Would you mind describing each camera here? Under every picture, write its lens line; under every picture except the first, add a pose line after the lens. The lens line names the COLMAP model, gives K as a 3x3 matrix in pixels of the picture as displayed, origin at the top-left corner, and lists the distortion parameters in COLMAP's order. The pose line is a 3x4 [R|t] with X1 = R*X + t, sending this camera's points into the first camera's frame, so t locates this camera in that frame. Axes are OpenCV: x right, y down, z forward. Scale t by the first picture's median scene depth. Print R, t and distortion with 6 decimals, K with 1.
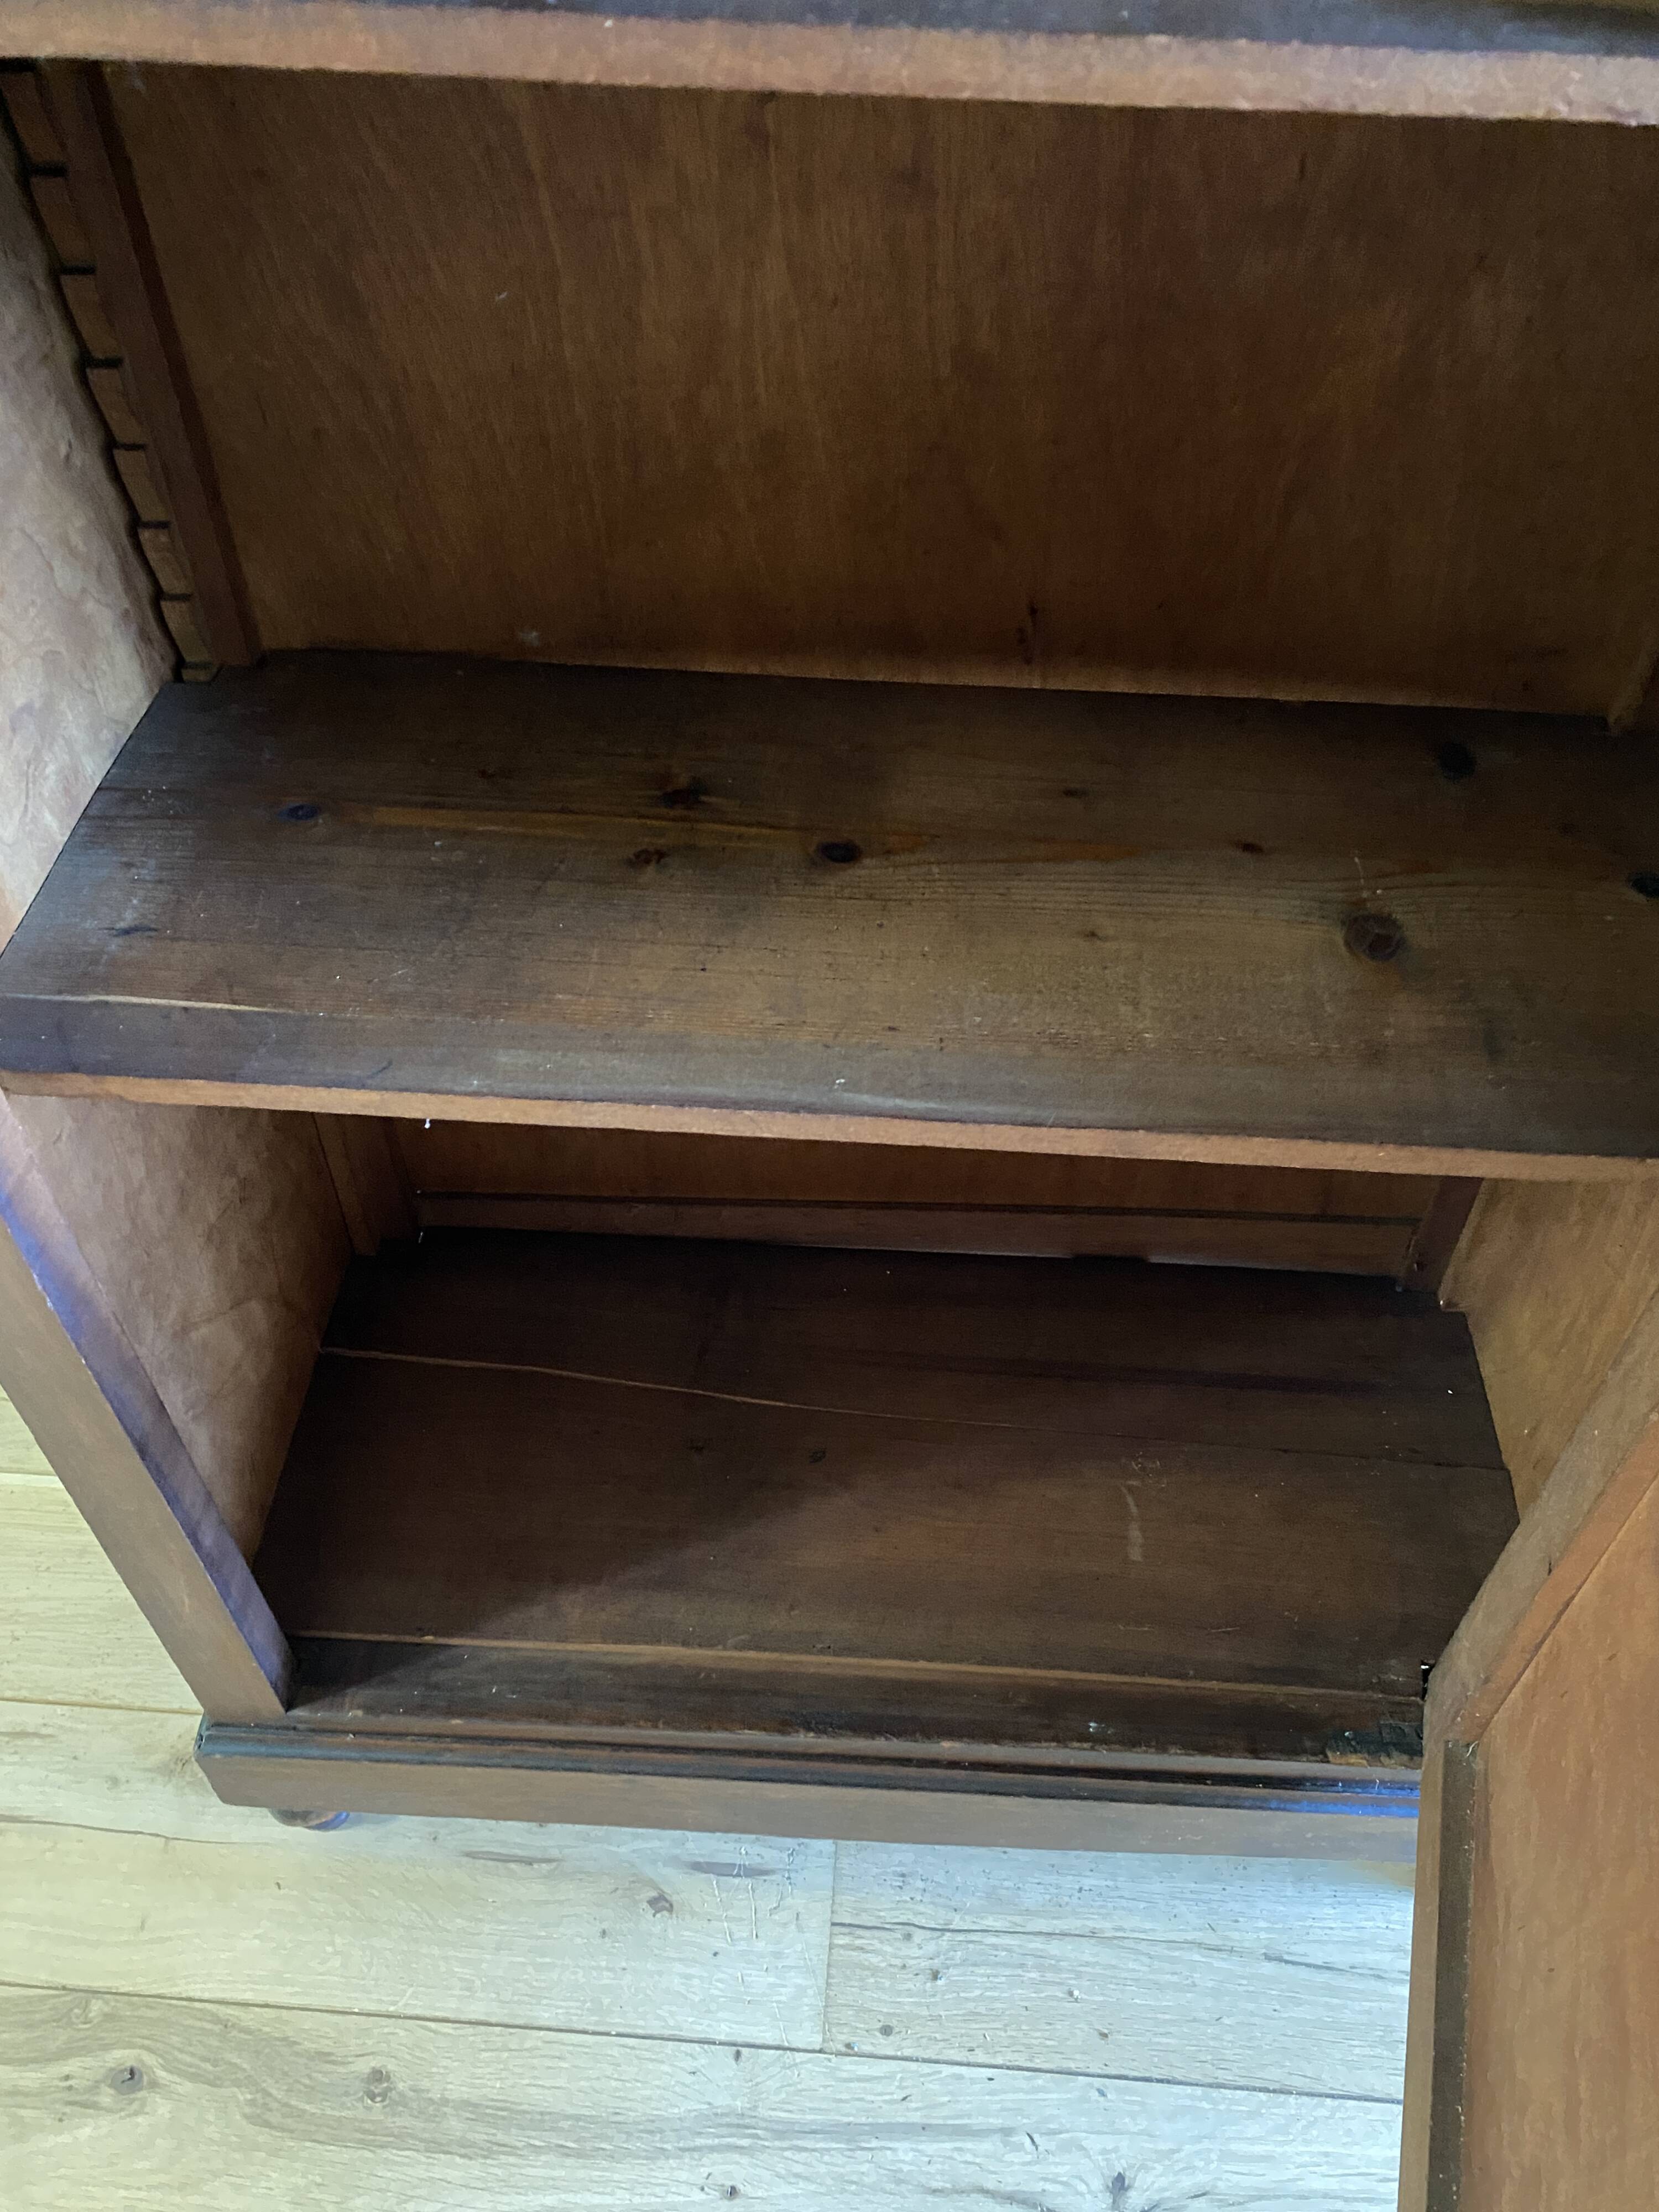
lens RADIAL K [[1679.0, 0, 835.3], [0, 1679.0, 1130.7], [0, 0, 1]] dist [0.017578, -0.014088]
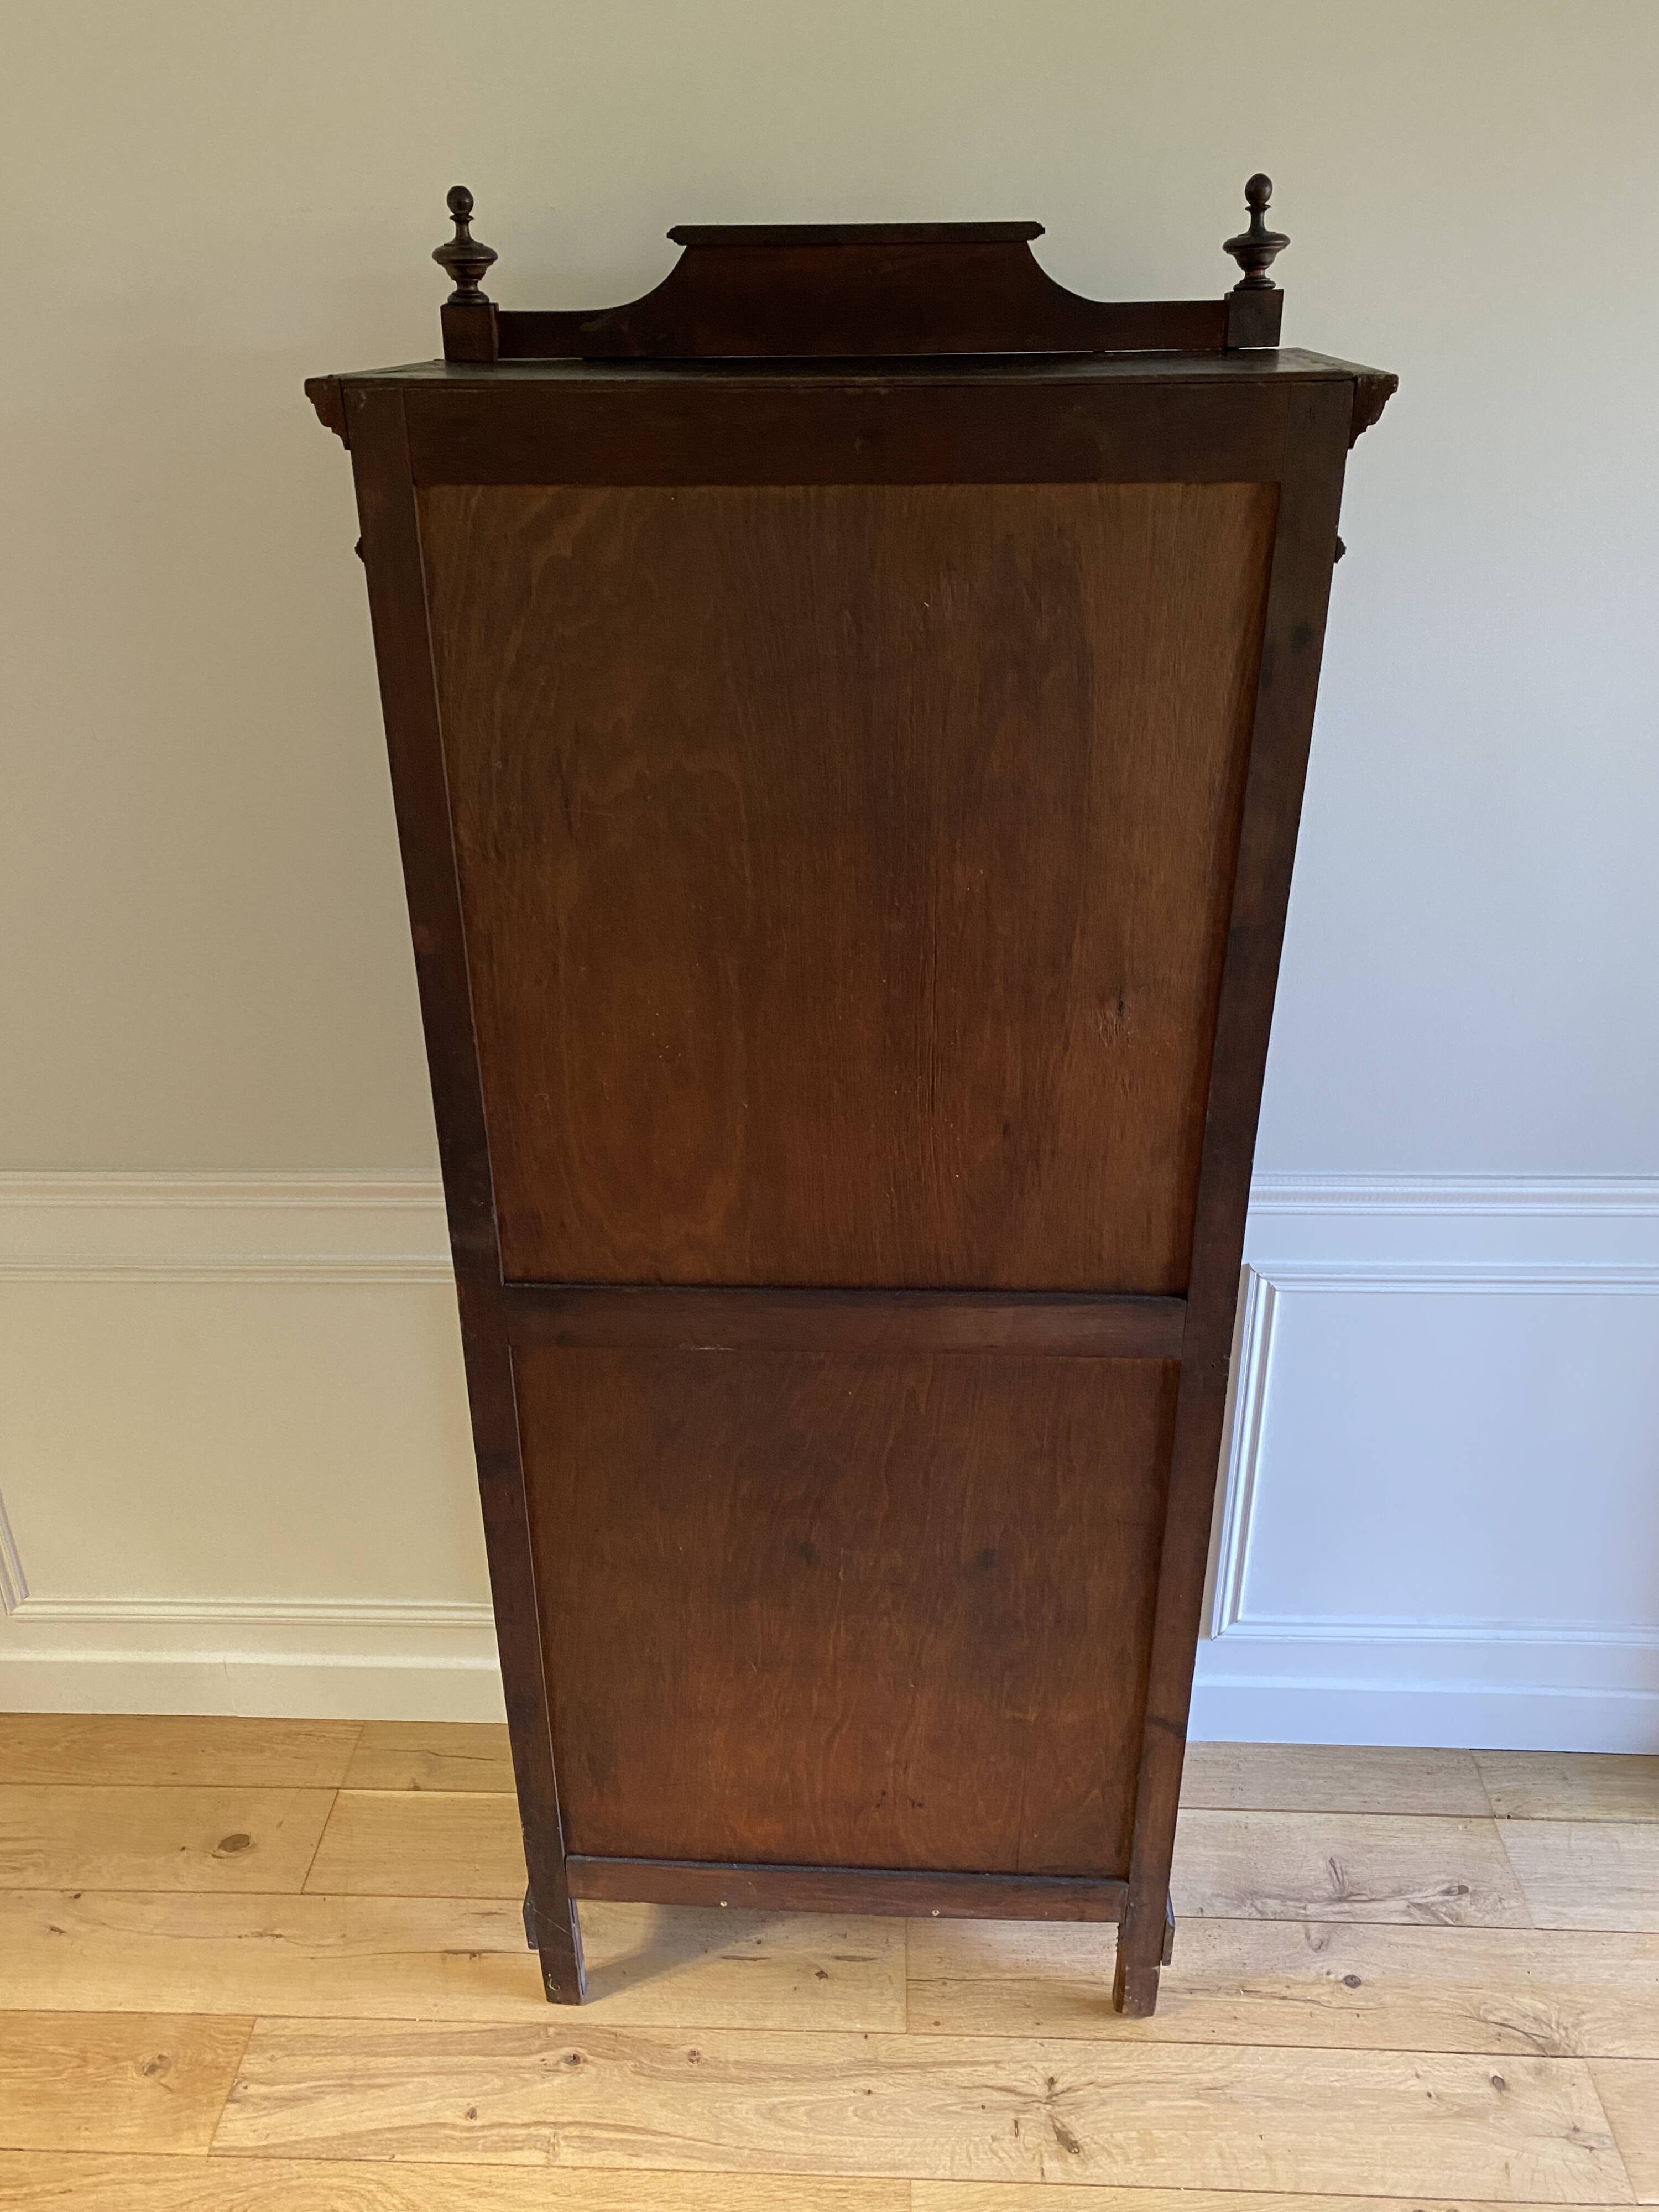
lens RADIAL K [[1679.0, 0, 829.3], [0, 1679.0, 1130.6], [0, 0, 1]] dist [0.017578, -0.014088]
pose [[0.999302, -0.031305, 0.020404, -0.110498], [0.036232, 0.945329, -0.324099, 0.165339], [-0.009143, 0.324612, 0.945803, -1.323354]]
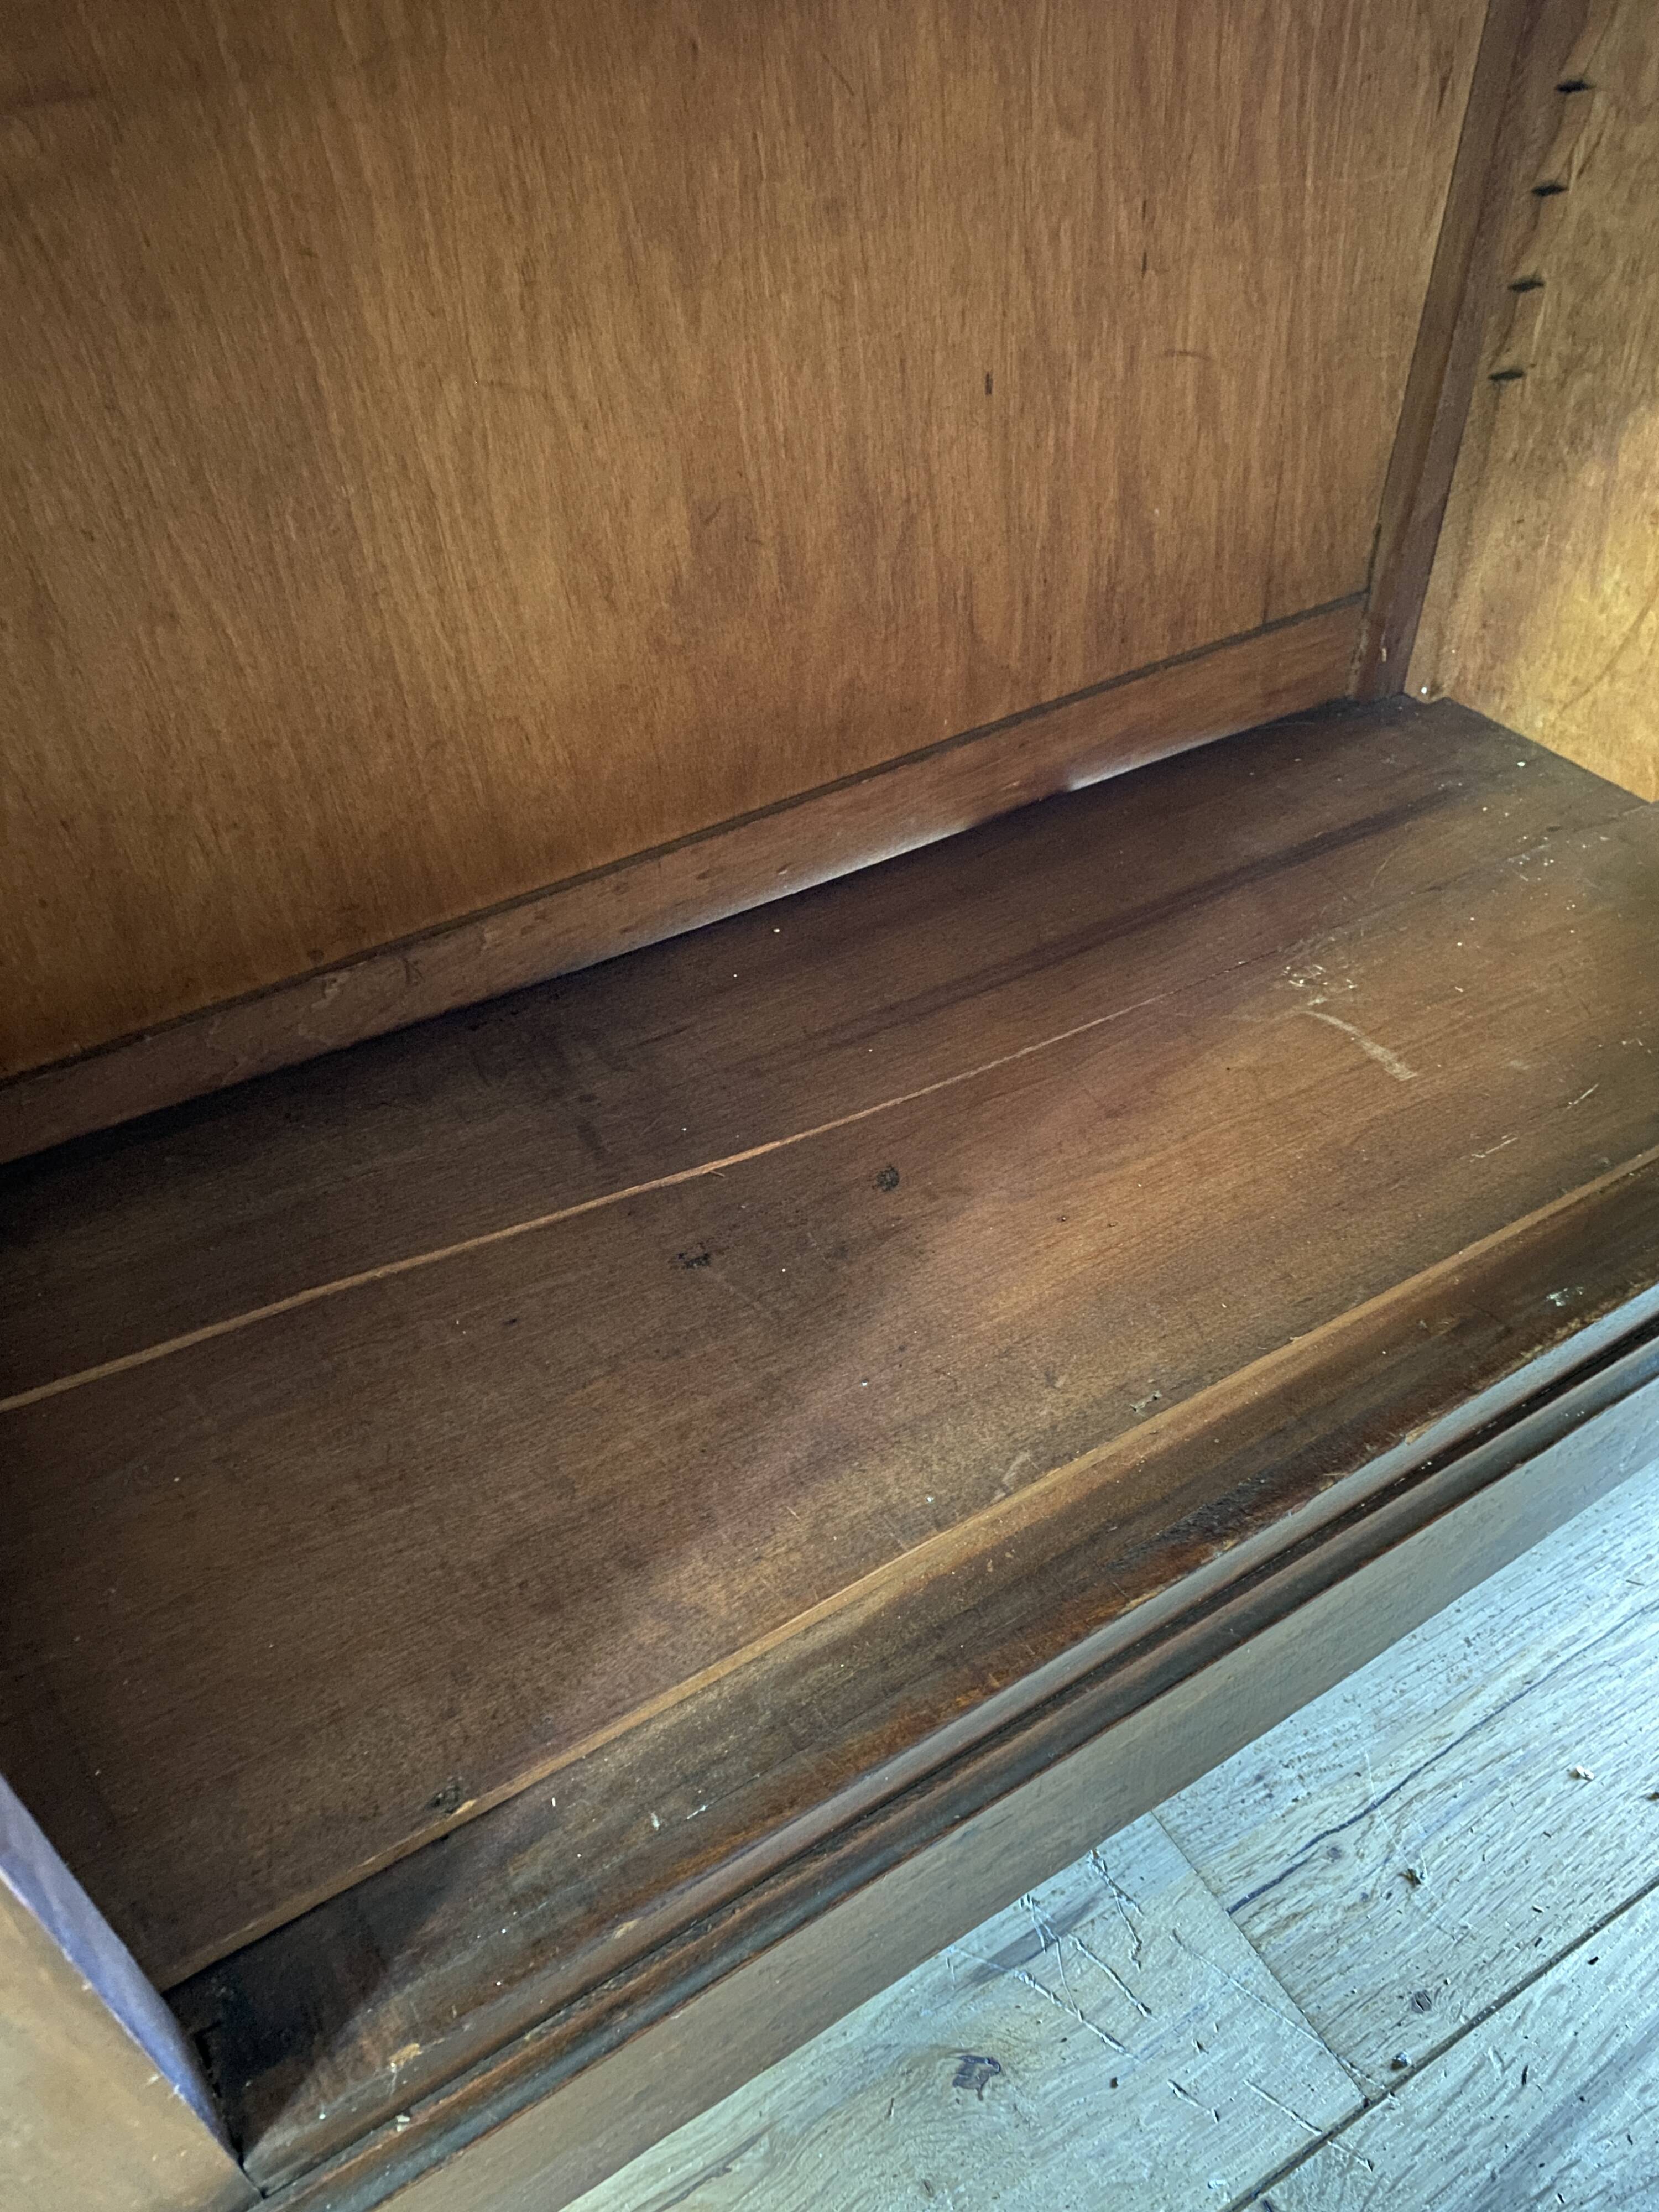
lens RADIAL K [[1679.0, 0, 841.3], [0, 1679.0, 1108.4], [0, 0, 1]] dist [0.017578, -0.014088]
pose [[0.814891, -0.388383, 0.430245, -0.266327], [0.422644, 0.906127, 0.017468, 0.161313], [-0.396641, 0.167606, 0.902543, 0.507671]]
